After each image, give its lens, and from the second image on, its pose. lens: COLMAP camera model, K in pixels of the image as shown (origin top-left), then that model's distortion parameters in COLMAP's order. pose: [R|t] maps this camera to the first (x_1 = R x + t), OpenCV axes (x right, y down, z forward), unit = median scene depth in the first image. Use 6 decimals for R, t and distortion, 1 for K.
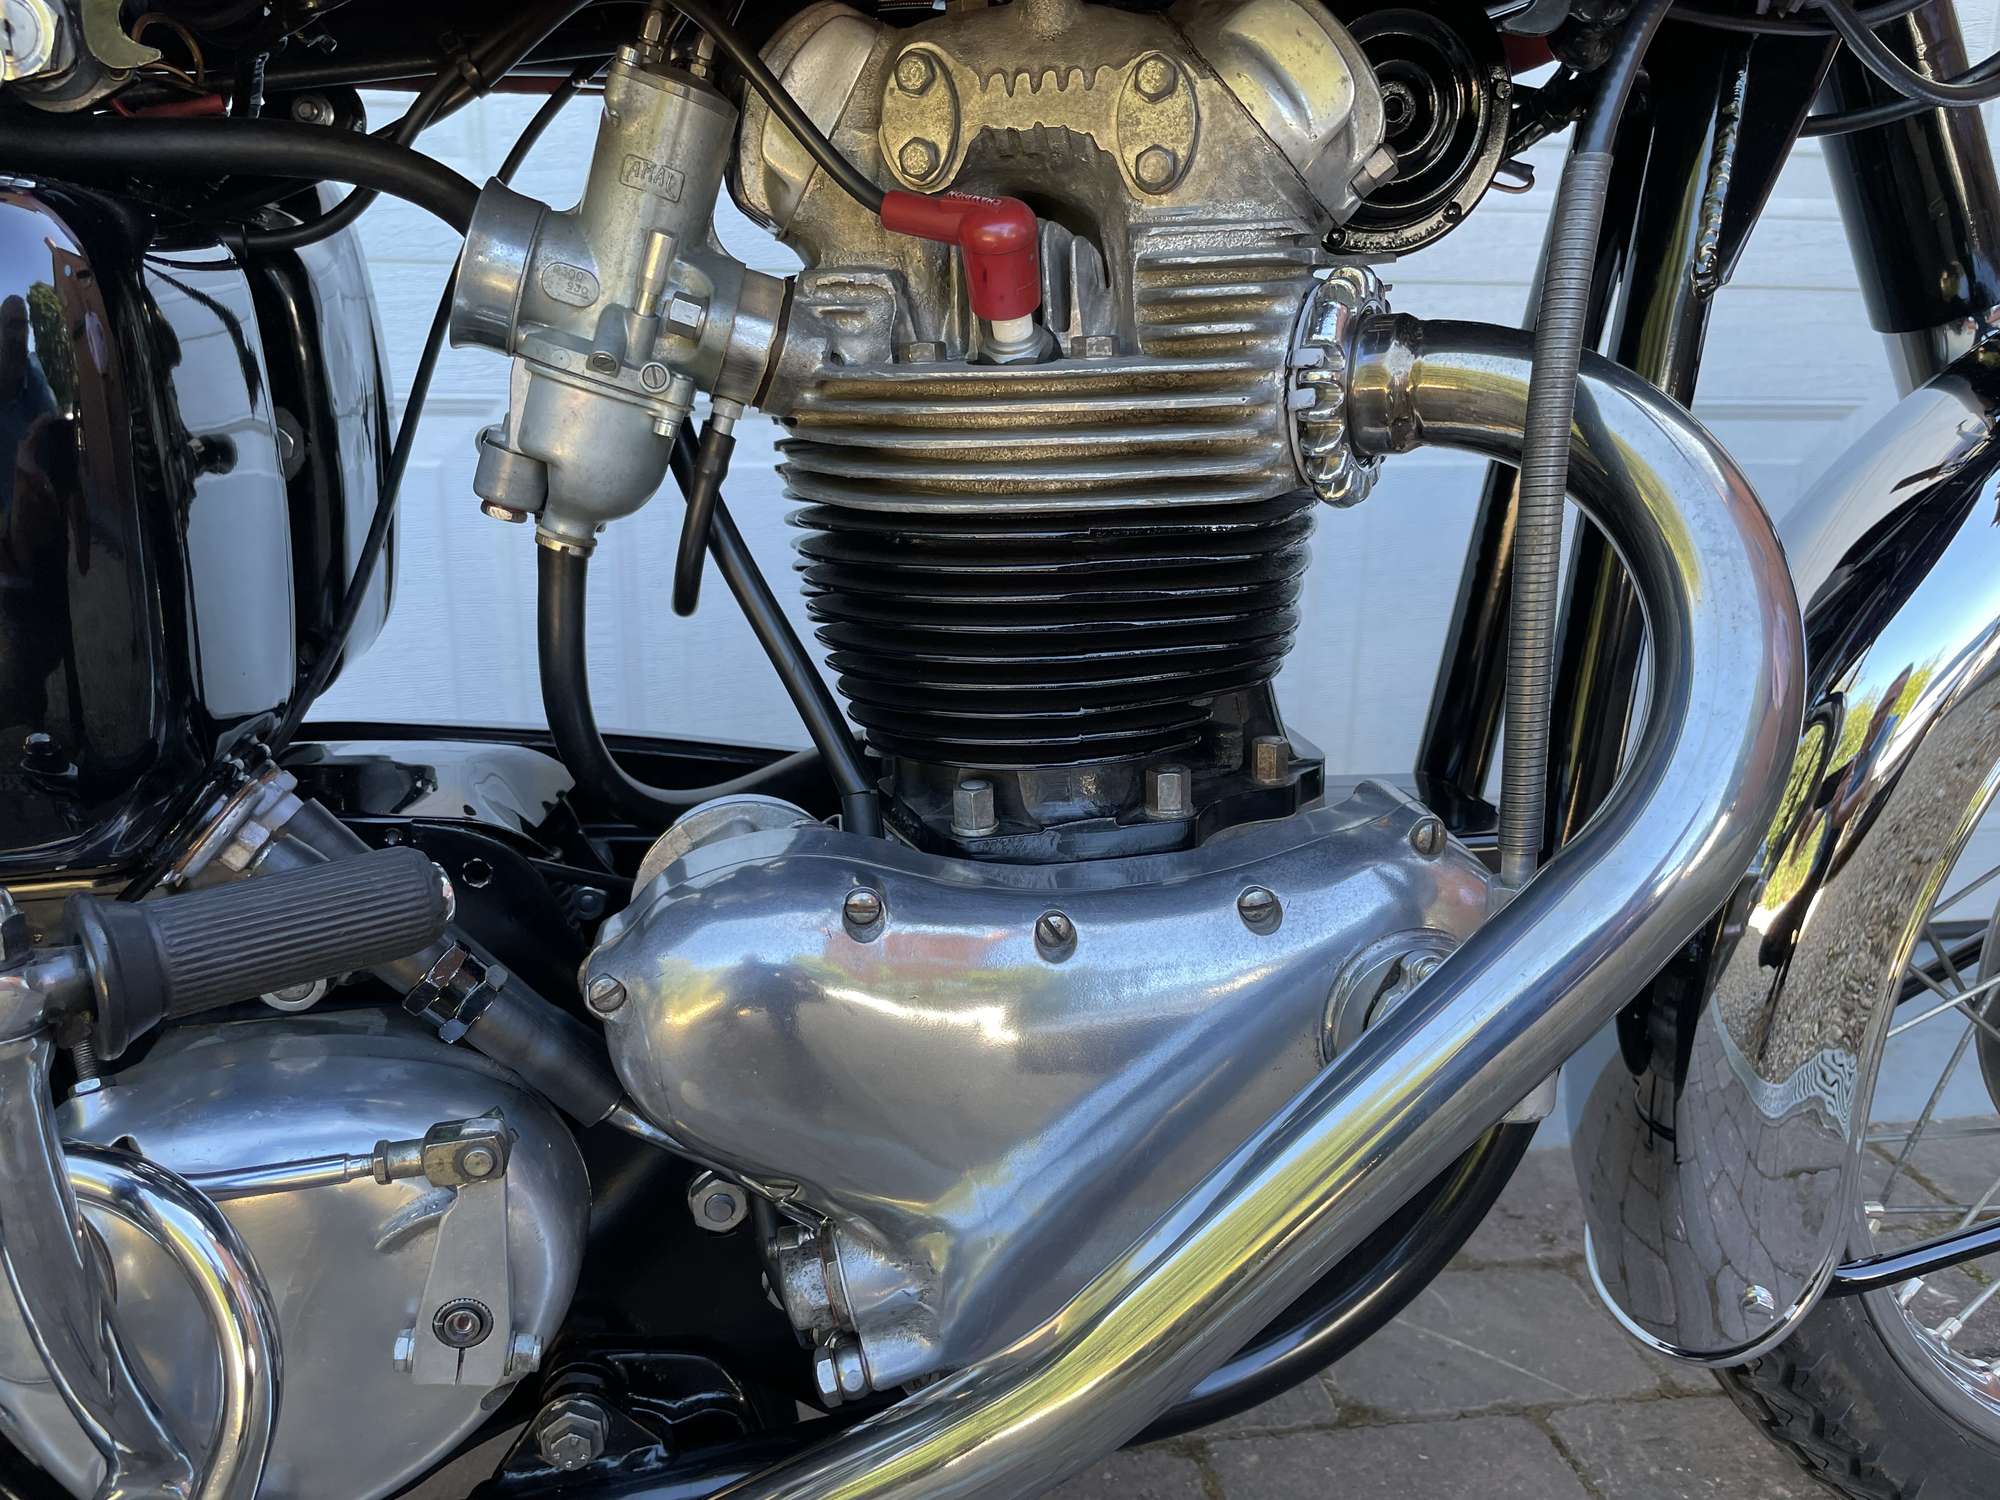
lens RADIAL K [[1584.3, 0, 1003.1], [0, 1584.3, 750.6], [0, 0, 1]] dist [0.062231, -0.110078]
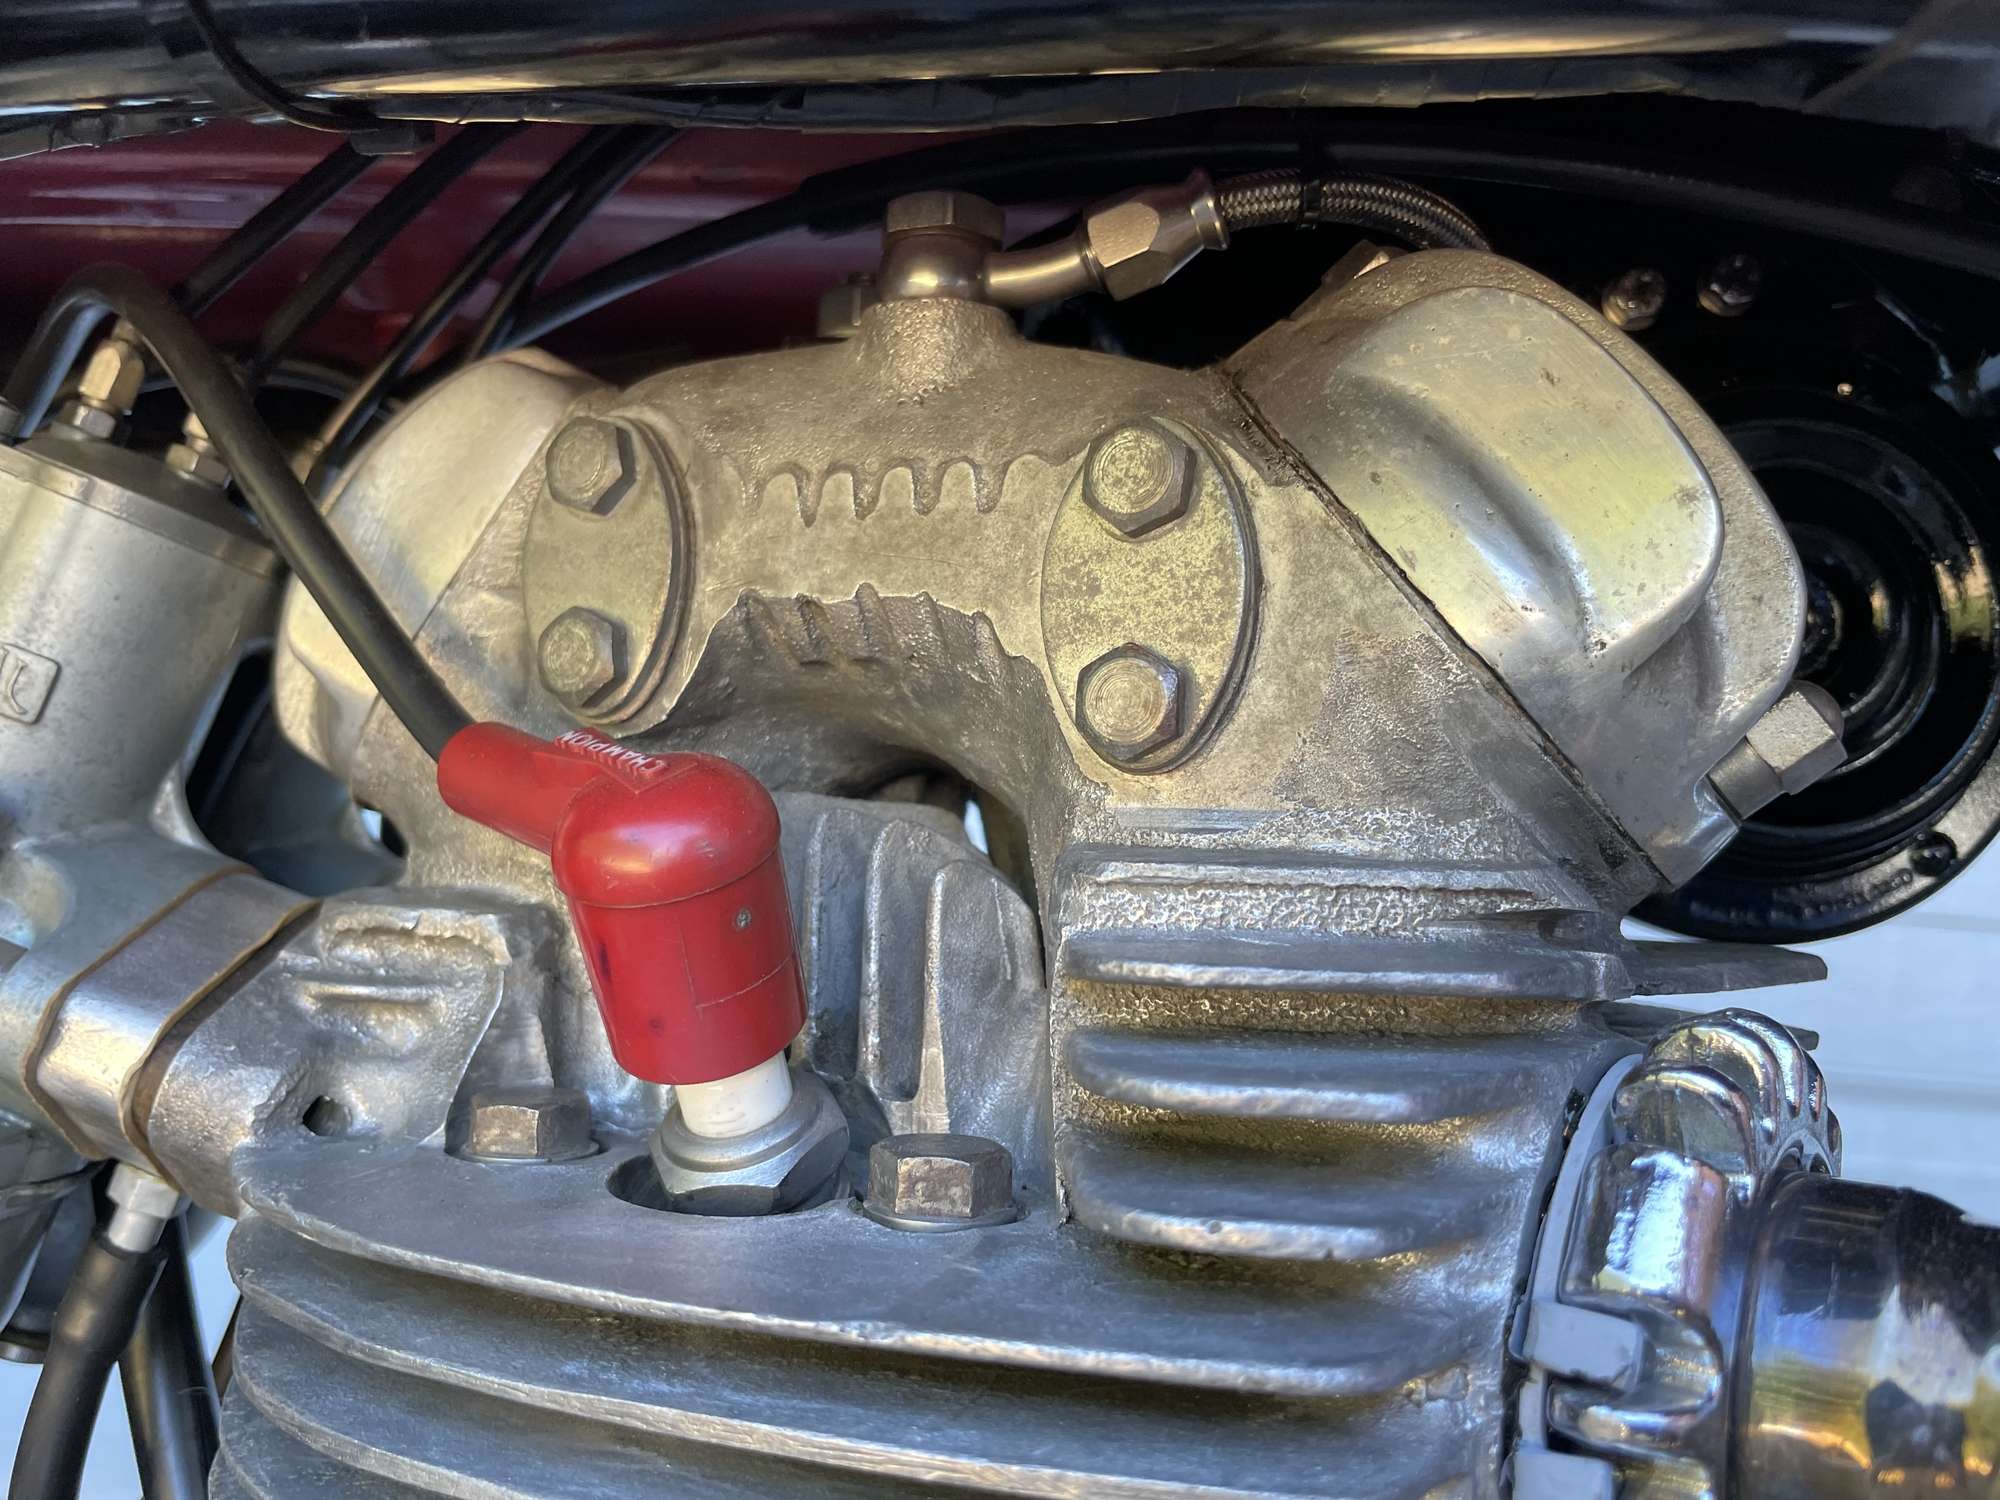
lens RADIAL K [[1584.3, 0, 983.9], [0, 1584.3, 749.5], [0, 0, 1]] dist [0.062231, -0.110078]
pose [[0.981061, 0.057260, -0.185042, 0.126174], [-0.115214, 0.940444, -0.319829, -0.230983], [0.155709, 0.335092, 0.929230, 0.647612]]
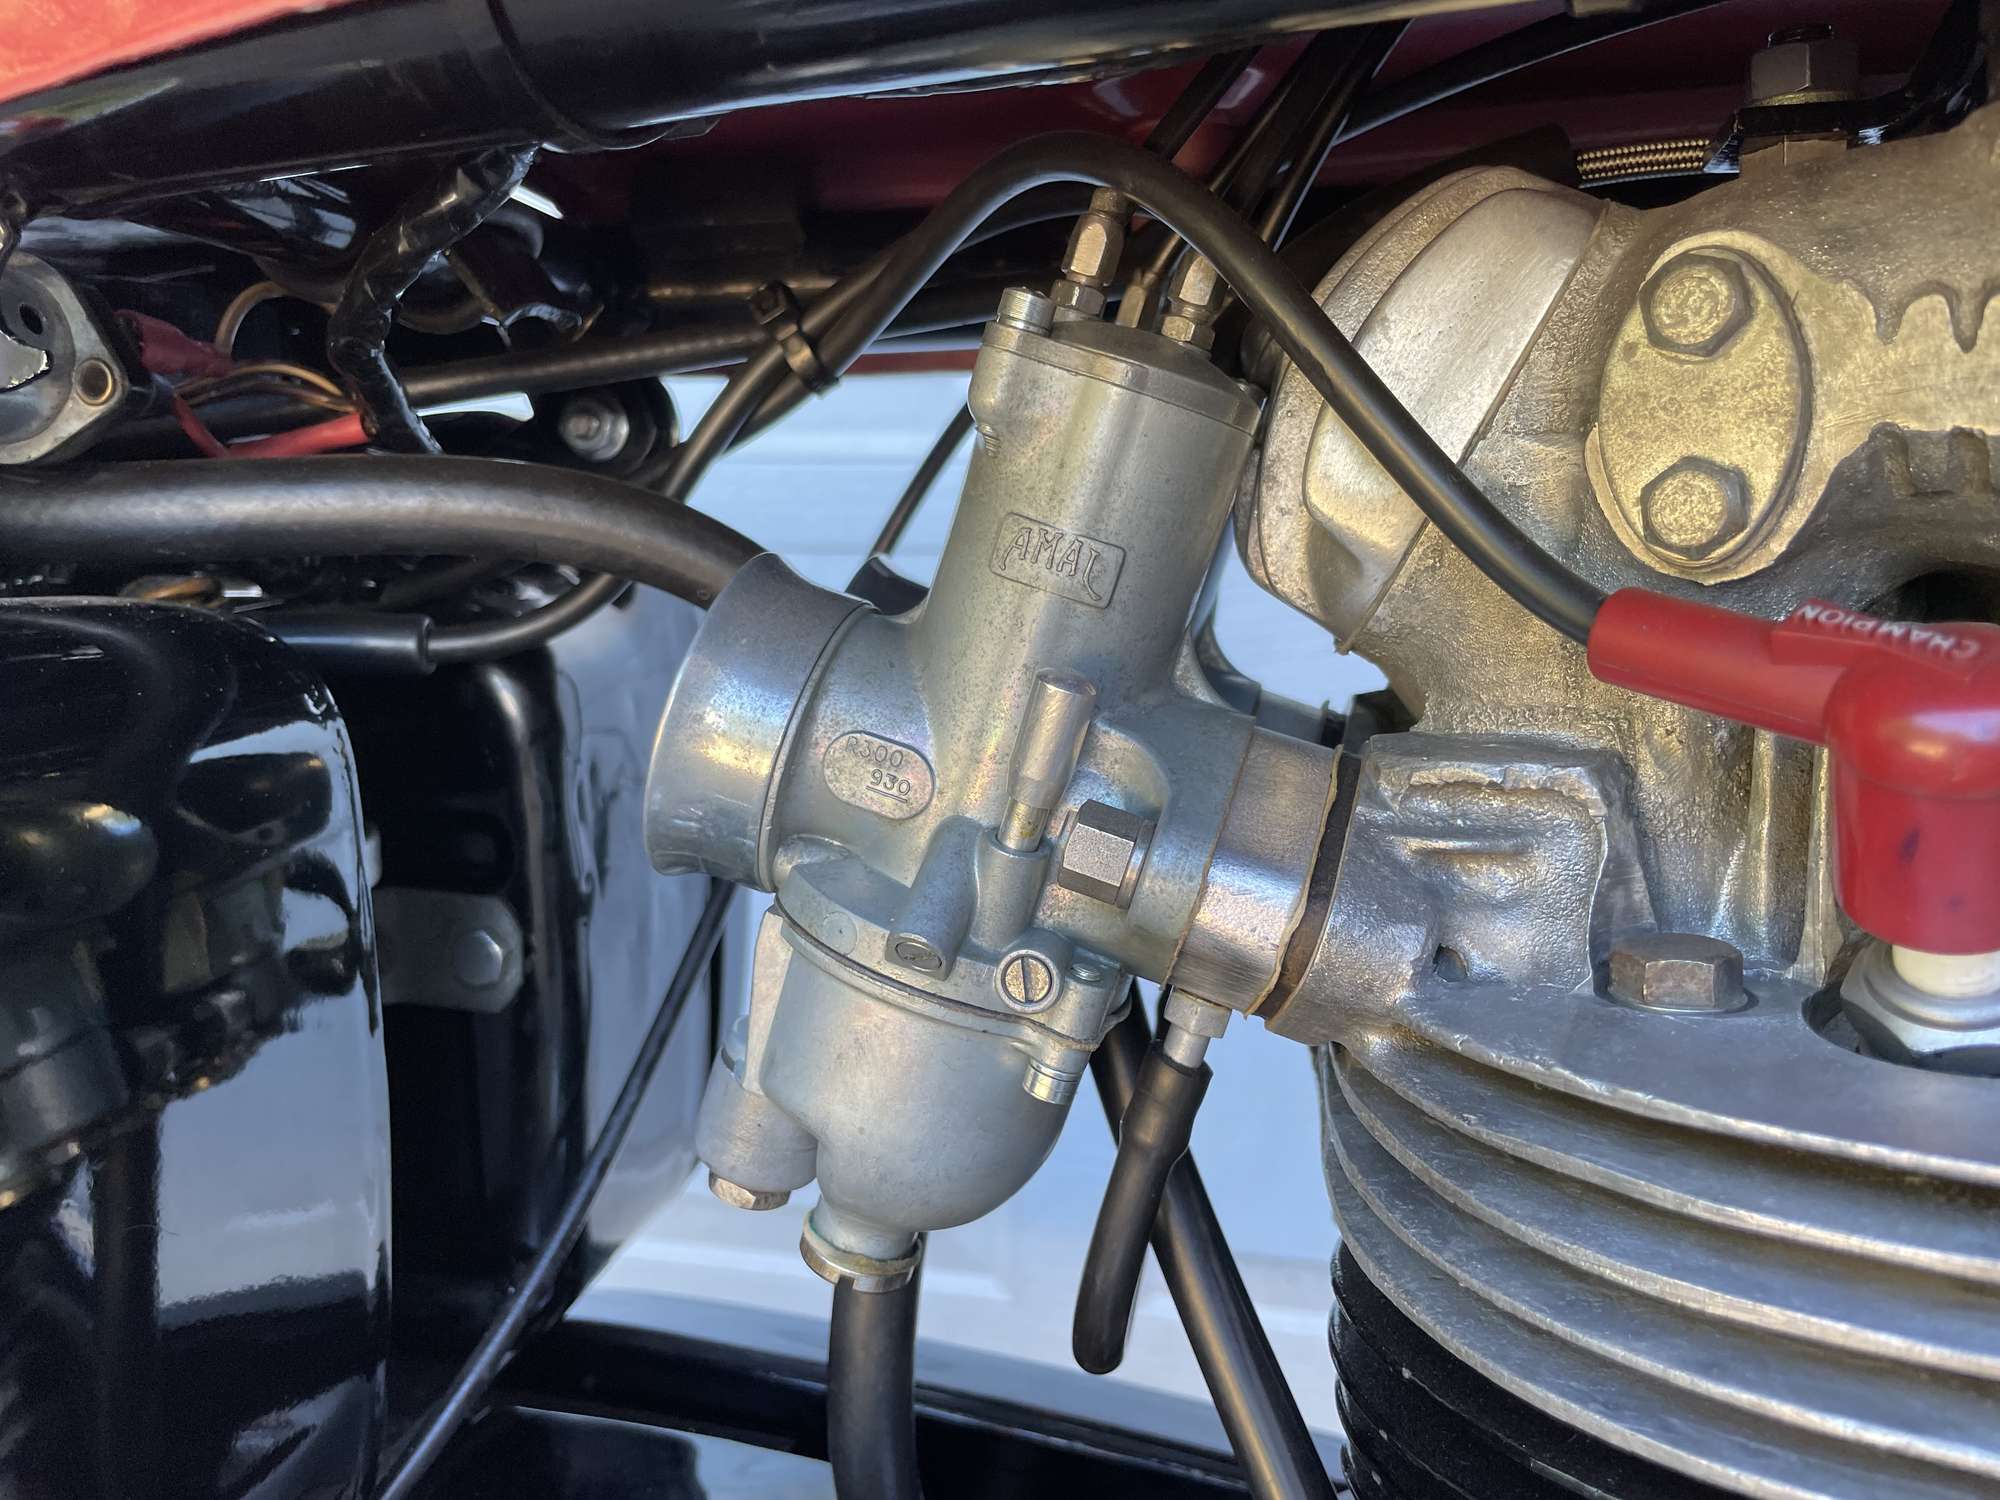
lens RADIAL K [[1584.3, 0, 980.0], [0, 1584.3, 743.4], [0, 0, 1]] dist [0.062231, -0.110078]
pose [[0.926435, 0.043836, -0.373895, -0.066541], [-0.095154, 0.988214, -0.119912, -0.248860], [0.364231, 0.146668, 0.919687, 0.577540]]
